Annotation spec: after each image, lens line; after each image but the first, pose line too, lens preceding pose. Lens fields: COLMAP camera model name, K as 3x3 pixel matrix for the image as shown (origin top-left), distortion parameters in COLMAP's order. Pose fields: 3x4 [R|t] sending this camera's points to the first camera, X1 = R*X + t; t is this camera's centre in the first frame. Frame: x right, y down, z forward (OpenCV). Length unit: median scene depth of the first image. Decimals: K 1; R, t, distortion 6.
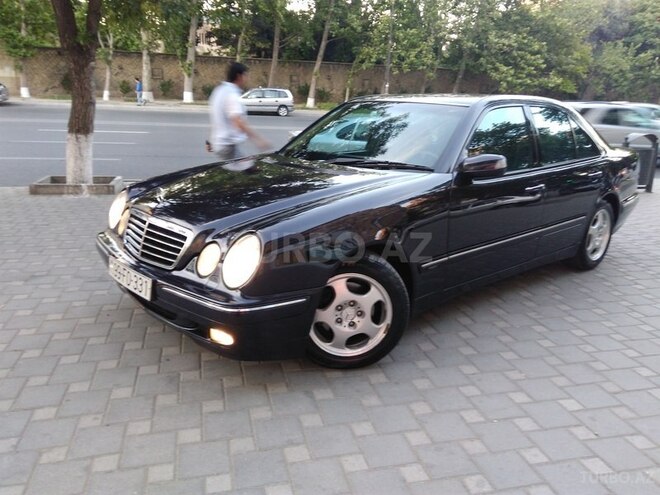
lens RADIAL K [[526.2, 0, 328.5], [0, 526.2, 248.7], [0, 0, 1]] dist [0.097258, -0.136199]
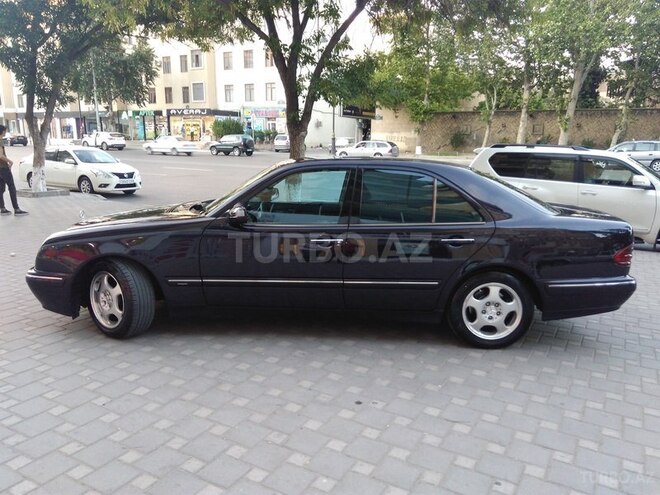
lens RADIAL K [[526.2, 0, 328.5], [0, 526.2, 248.7], [0, 0, 1]] dist [0.097258, -0.136199]
pose [[0.726080, 0.114330, -0.678039, 0.122540], [-0.179096, 0.983489, -0.025950, -0.007529], [0.663877, 0.140275, 0.734568, 0.021910]]
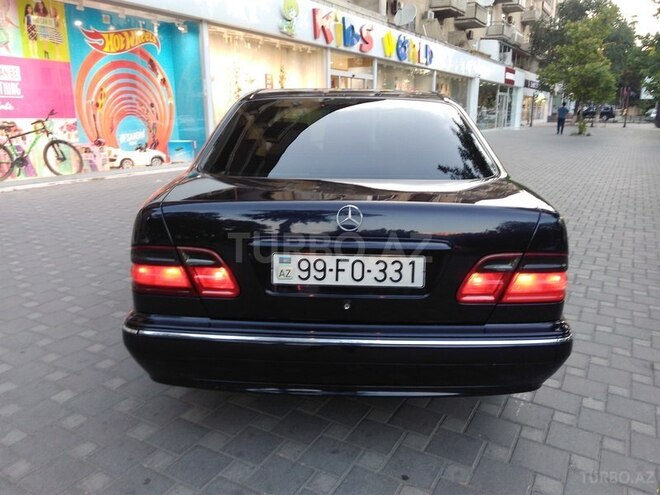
lens RADIAL K [[526.2, 0, 328.5], [0, 526.2, 248.7], [0, 0, 1]] dist [0.097258, -0.136199]
pose [[-0.692110, 0.144413, -0.707198, 0.115591], [-0.227684, 0.886077, 0.403767, -0.051741], [0.684940, 0.440469, -0.580382, 0.203271]]
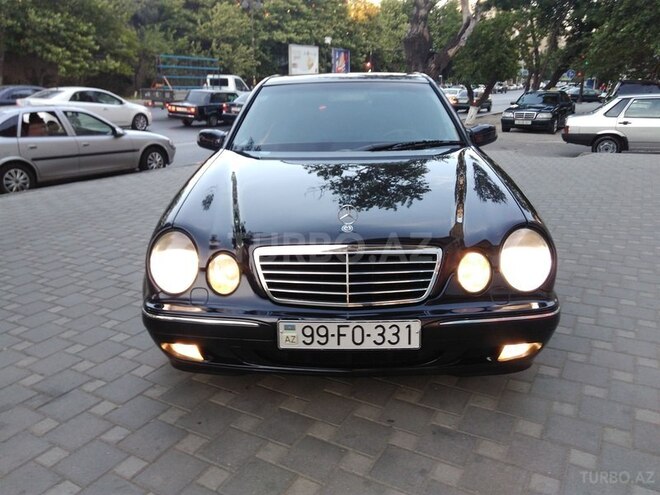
lens RADIAL K [[526.2, 0, 328.5], [0, 526.2, 248.7], [0, 0, 1]] dist [0.097258, -0.136199]
pose [[0.681379, -0.242875, 0.690460, -0.070829], [0.223759, 0.967298, 0.119439, -0.012360], [-0.696889, 0.073114, 0.713442, 0.041699]]
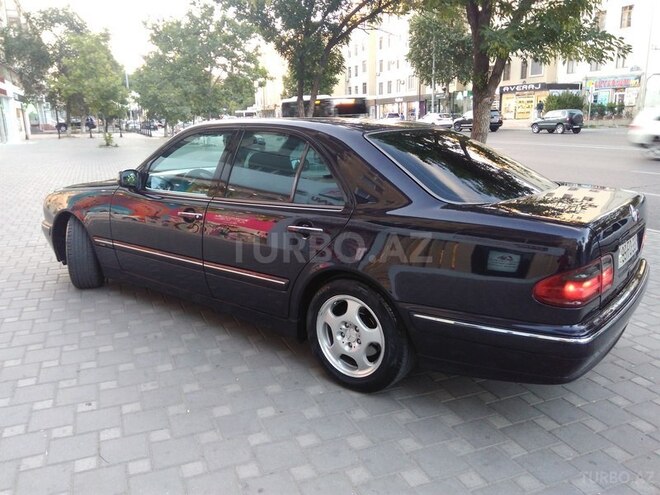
lens RADIAL K [[526.2, 0, 328.5], [0, 526.2, 248.7], [0, 0, 1]] dist [0.097258, -0.136199]
pose [[0.167428, 0.197715, -0.965855, 0.146481], [-0.257523, 0.954442, 0.150738, -0.028182], [0.951656, 0.223492, 0.210717, 0.113561]]
